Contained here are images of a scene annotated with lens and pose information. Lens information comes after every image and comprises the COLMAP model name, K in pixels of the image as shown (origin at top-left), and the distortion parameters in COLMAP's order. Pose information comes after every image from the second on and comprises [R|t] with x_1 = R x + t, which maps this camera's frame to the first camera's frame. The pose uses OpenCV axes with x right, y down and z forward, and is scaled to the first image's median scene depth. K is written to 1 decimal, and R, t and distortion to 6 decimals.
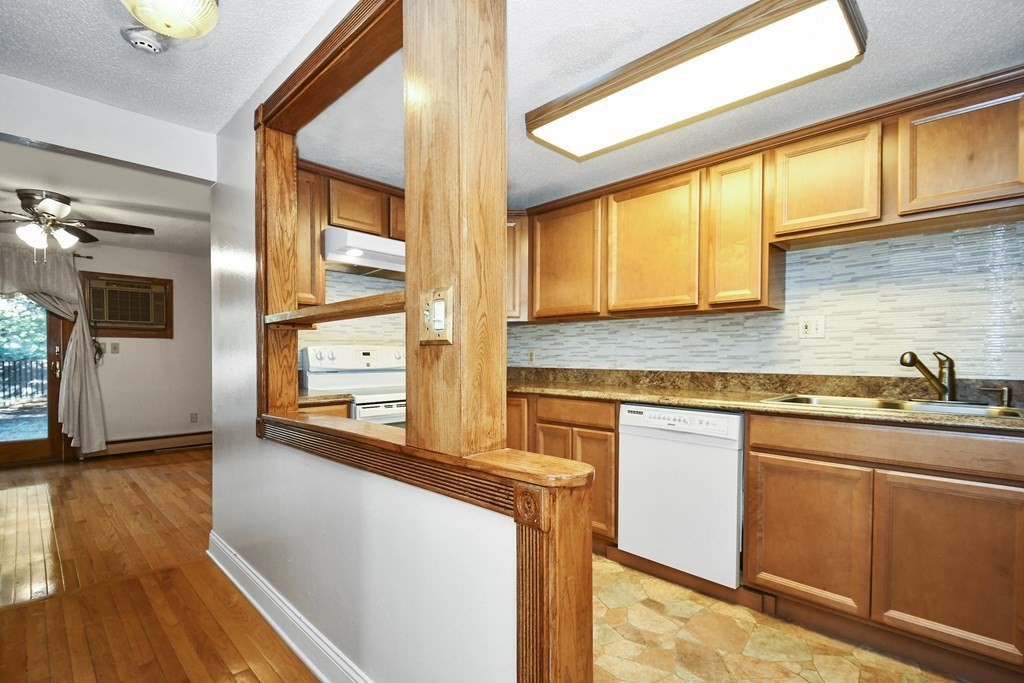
lens RADIAL K [[488.2, 0, 502.8], [0, 488.2, 362.9], [0, 0, 1]] dist [-0.001516, -0.001297]
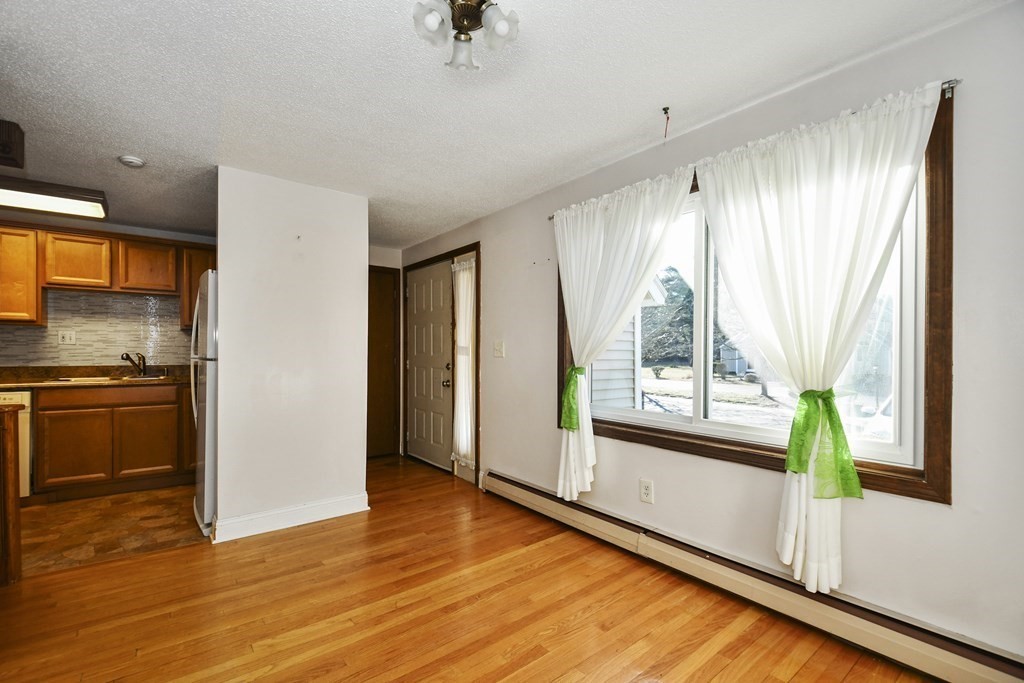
lens RADIAL K [[435.2, 0, 473.1], [0, 435.2, 355.8], [0, 0, 1]] dist [0.022219, -0.017610]
pose [[0.153727, -0.009502, 0.988068, -0.626601], [0.010113, 0.999917, 0.008043, -0.008740], [-0.988062, 0.008756, 0.153810, -0.601430]]
